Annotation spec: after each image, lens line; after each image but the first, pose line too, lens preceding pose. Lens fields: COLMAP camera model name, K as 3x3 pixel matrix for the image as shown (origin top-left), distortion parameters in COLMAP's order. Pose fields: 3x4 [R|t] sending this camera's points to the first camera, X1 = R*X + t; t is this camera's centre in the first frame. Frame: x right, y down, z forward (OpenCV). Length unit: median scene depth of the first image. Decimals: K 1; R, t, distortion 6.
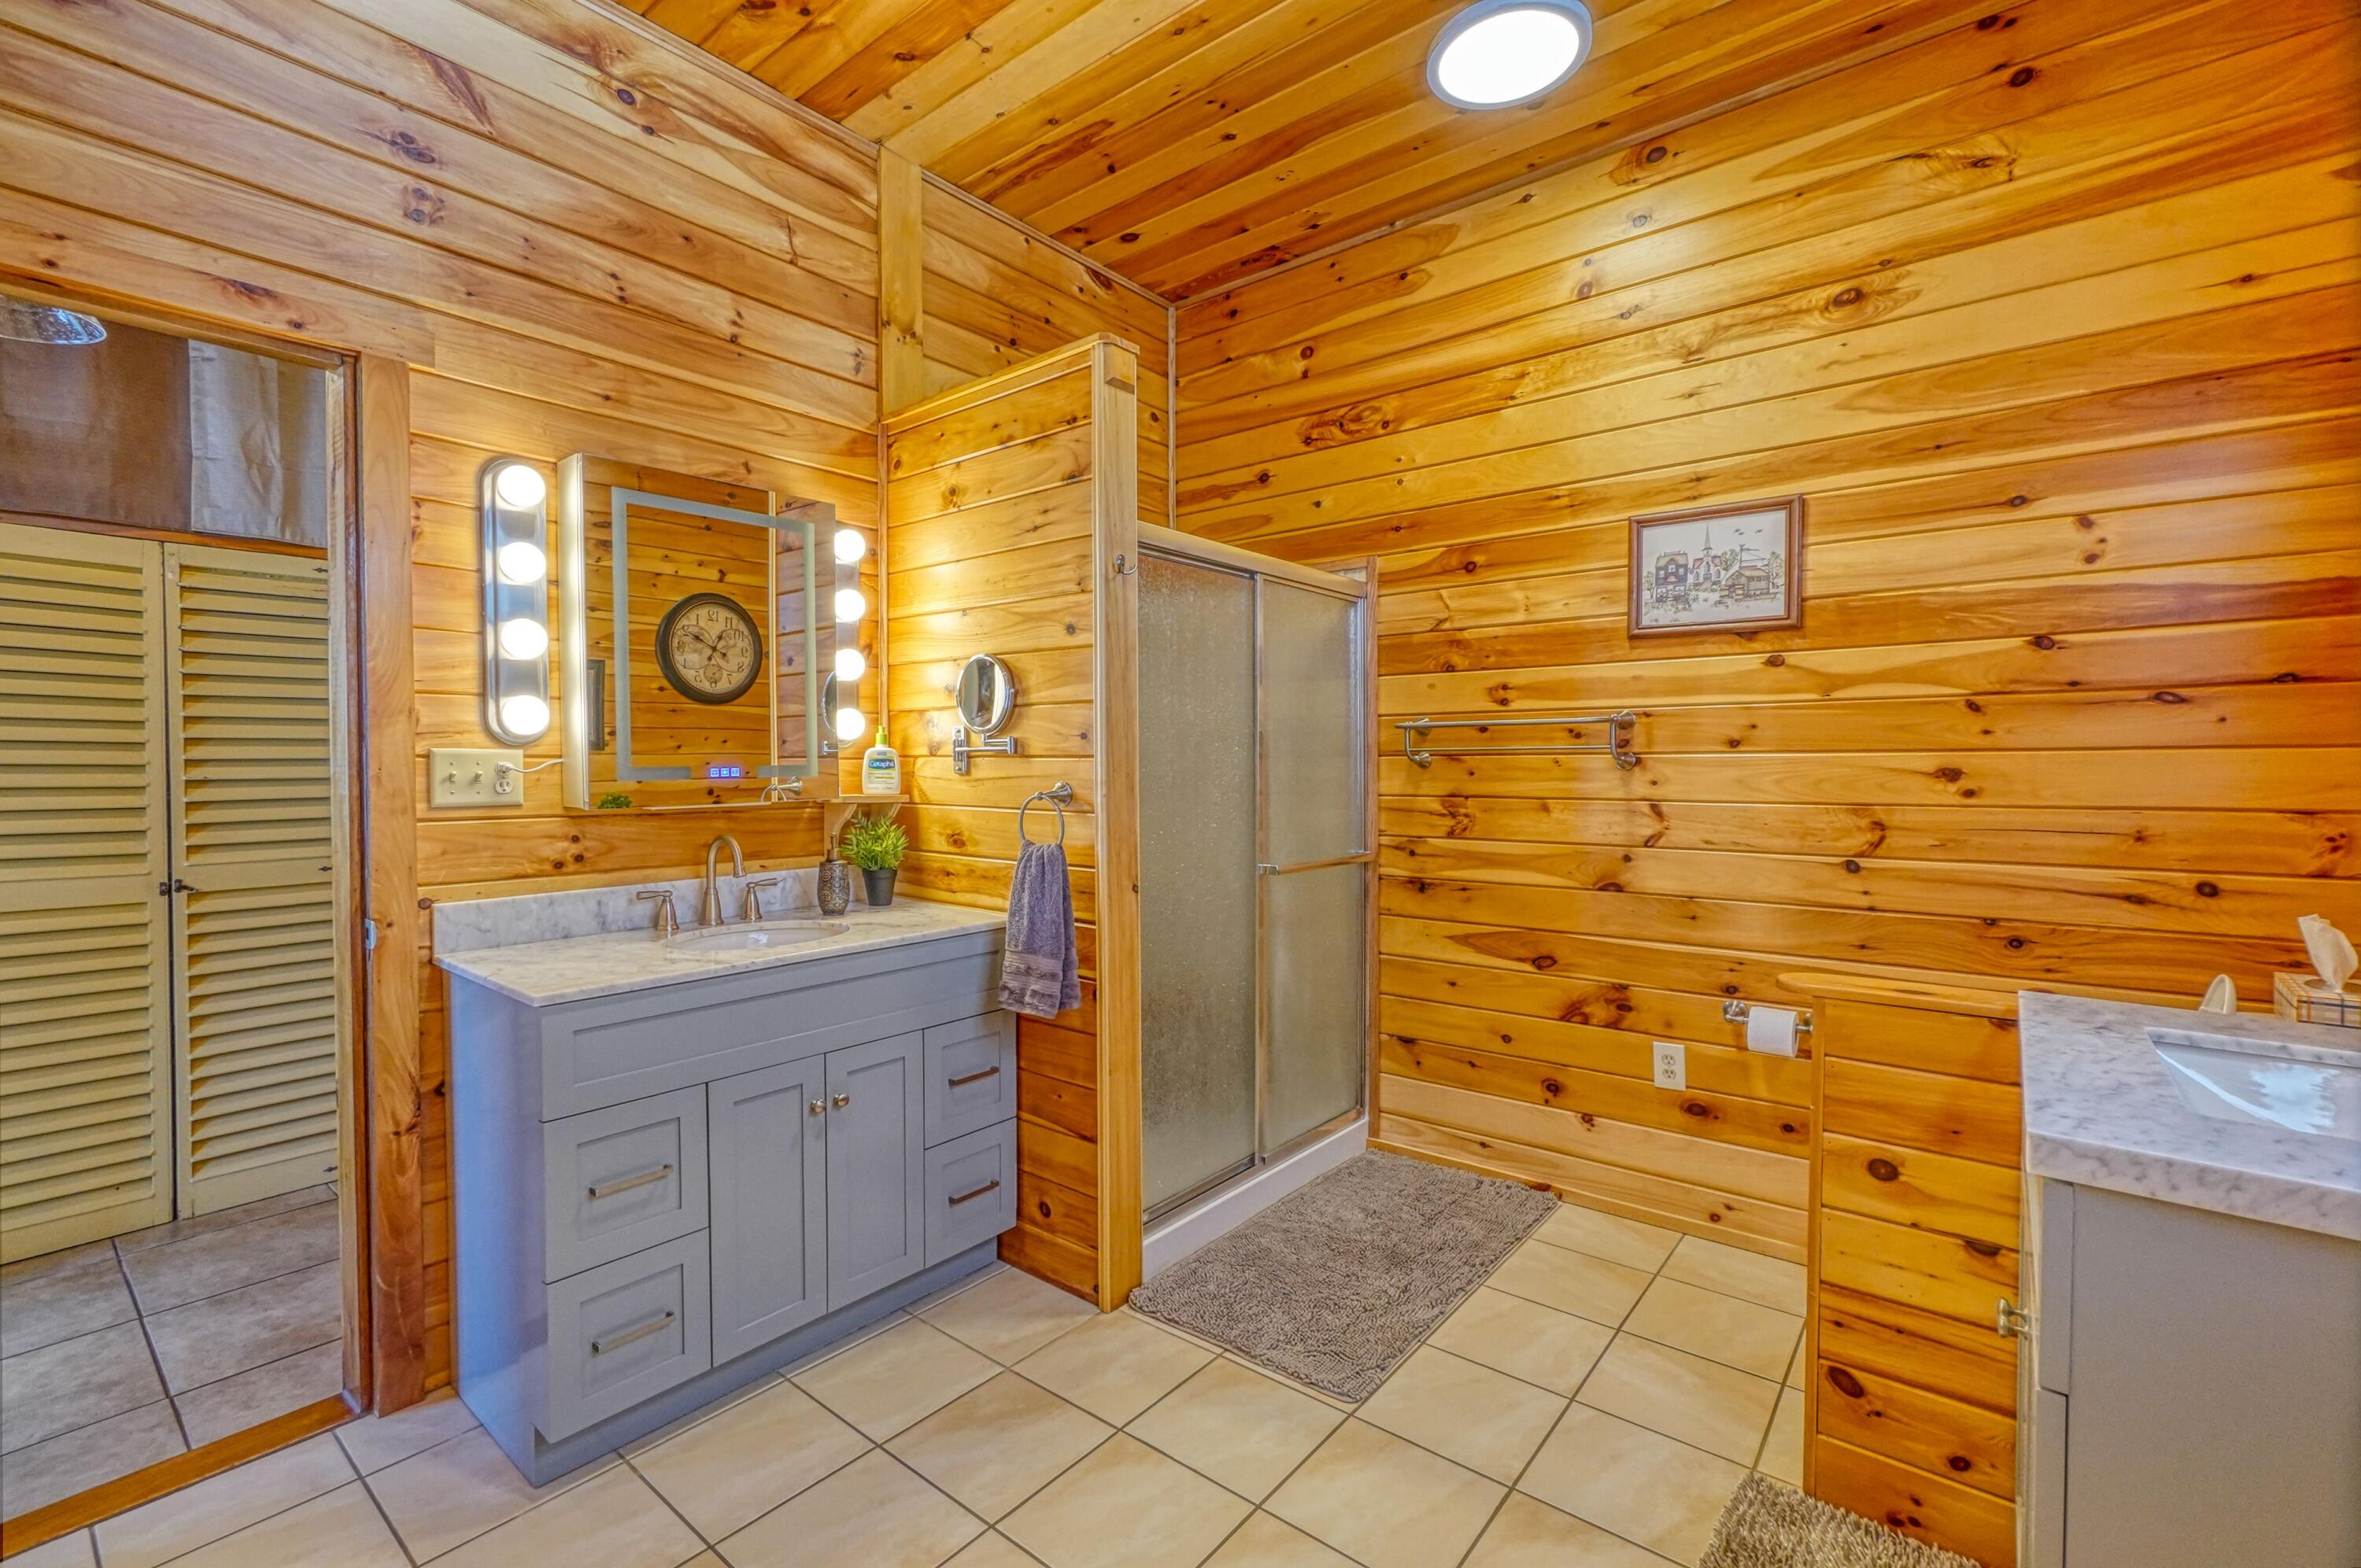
lens RADIAL K [[1022.9, 0, 1166.4], [0, 1022.9, 777.7], [0, 0, 1]] dist [0.000358, 0.000723]
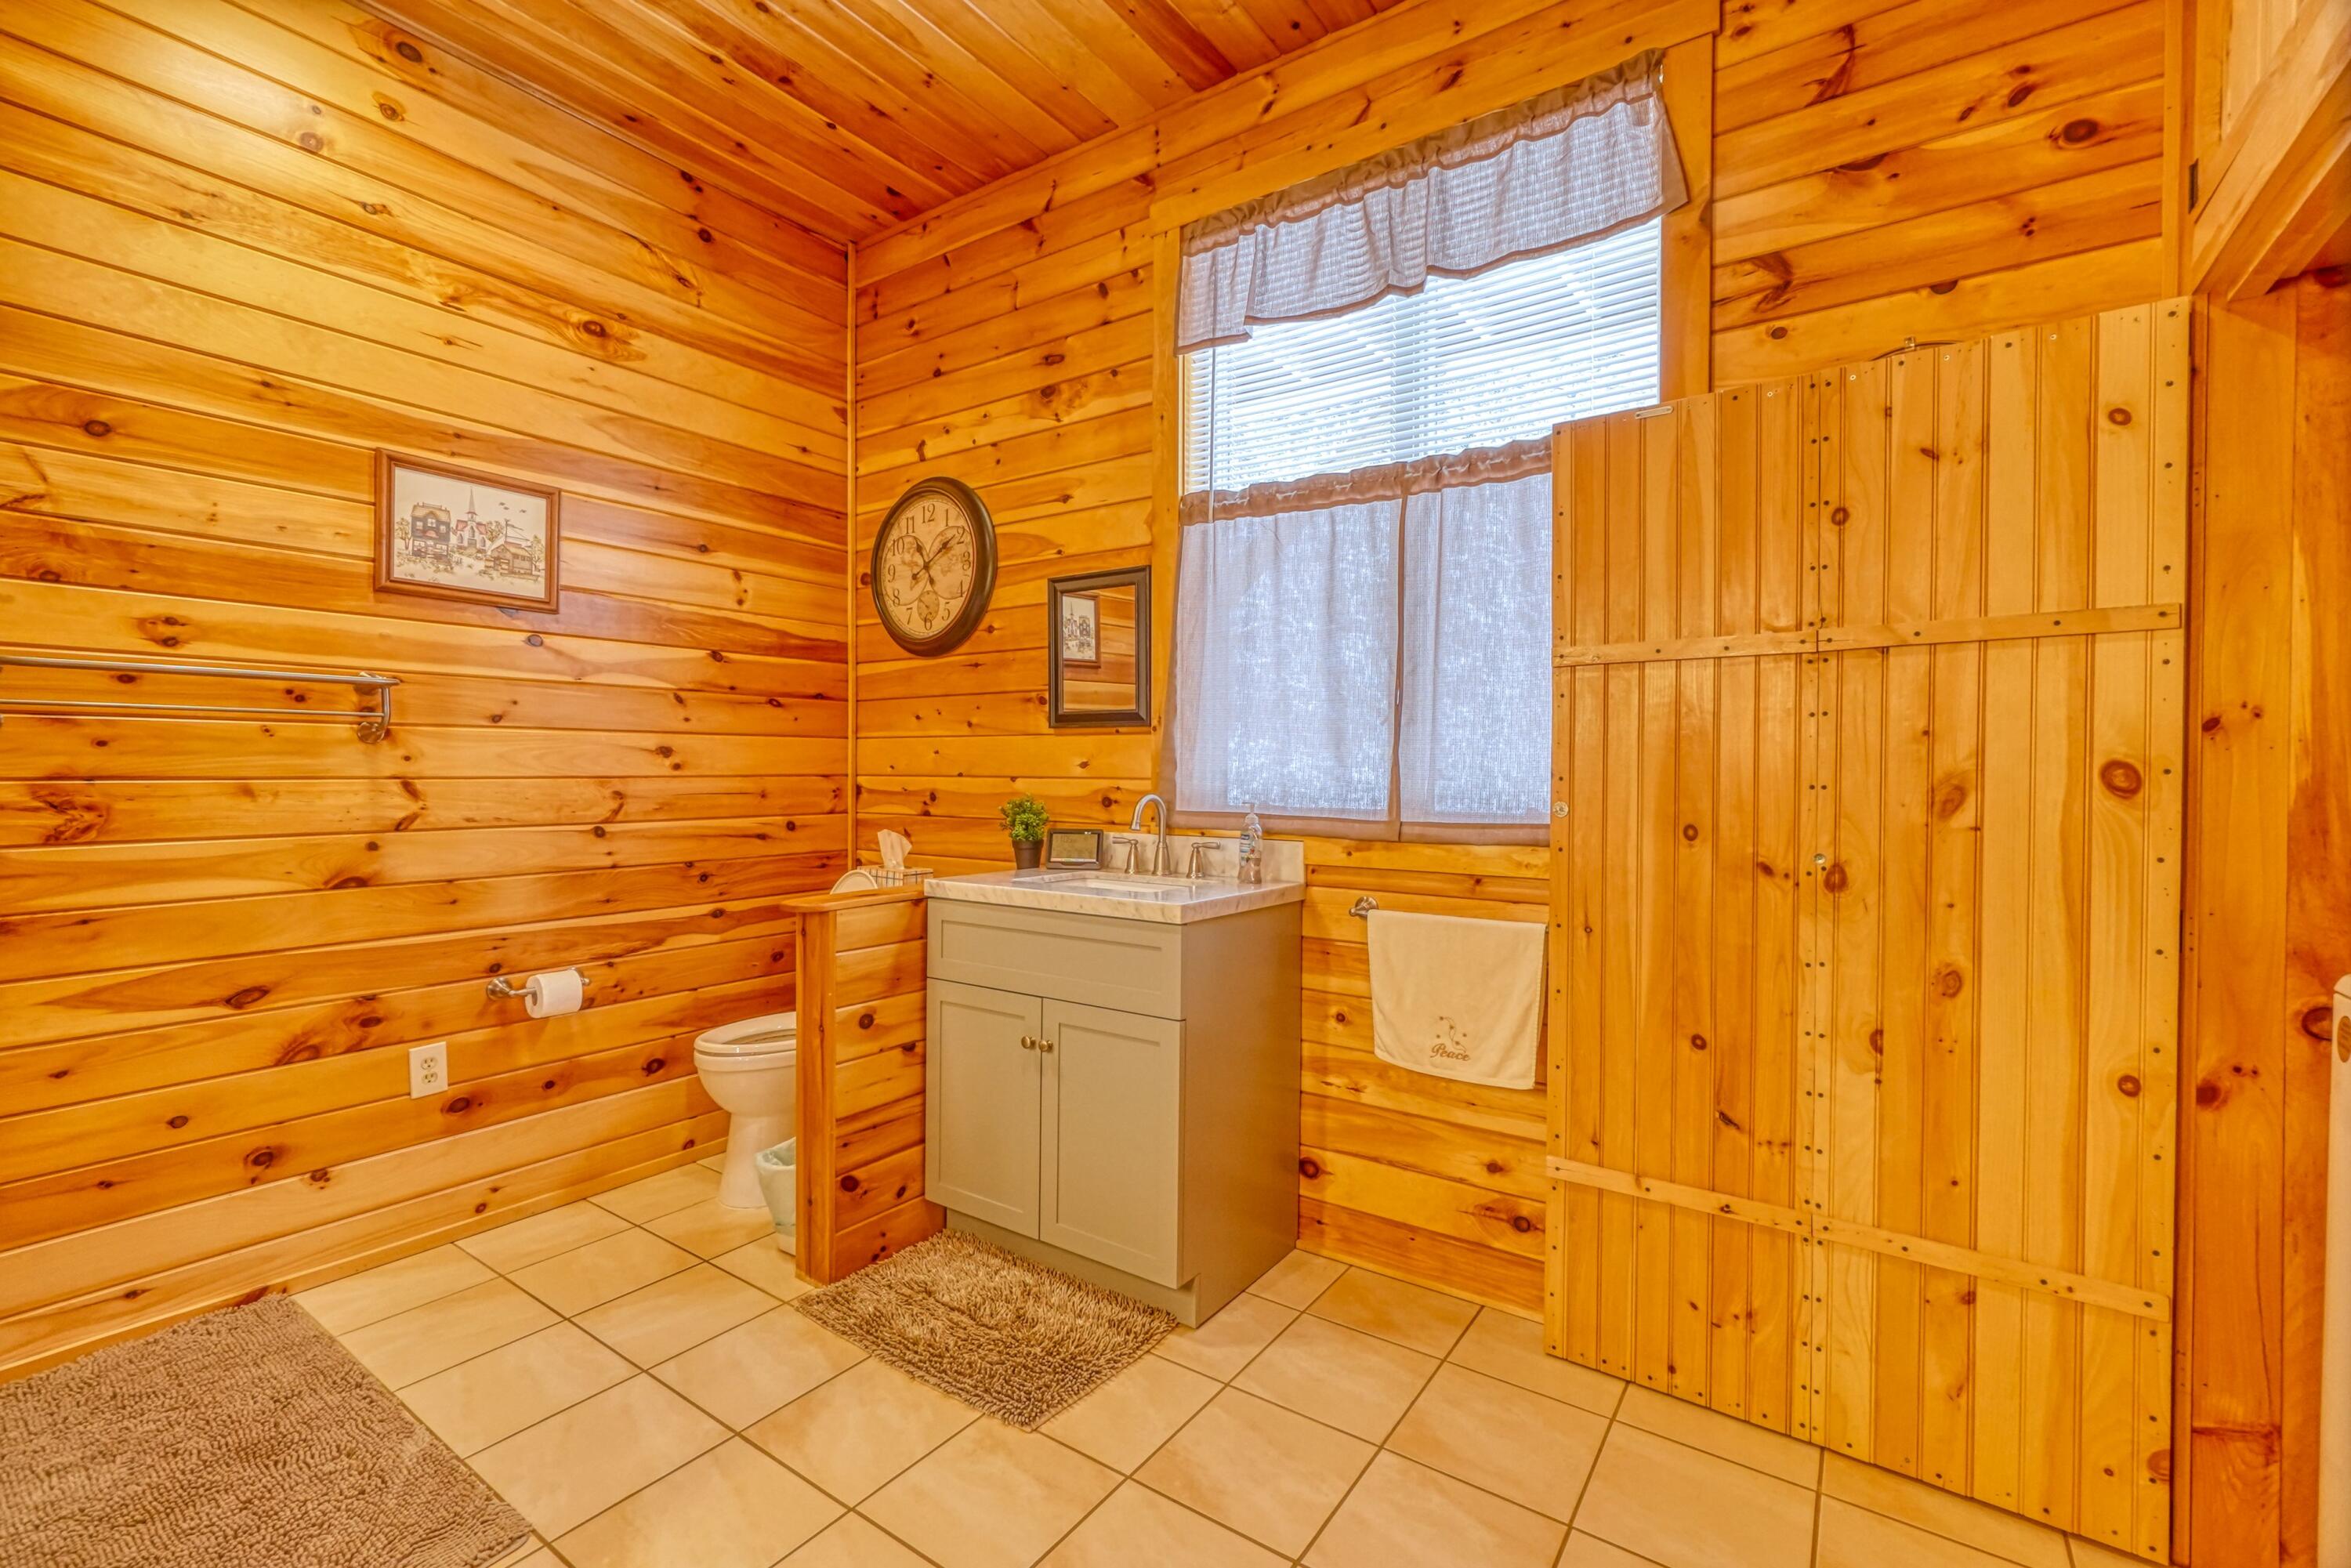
lens RADIAL K [[1018.7, 0, 1159.5], [0, 1018.7, 777.3], [0, 0, 1]] dist [0.000358, 0.000723]
pose [[-0.068020, -0.006832, 0.997661, -0.475561], [0.008150, 0.999939, 0.007403, 0.021735], [-0.997651, 0.008634, -0.067961, 0.432458]]
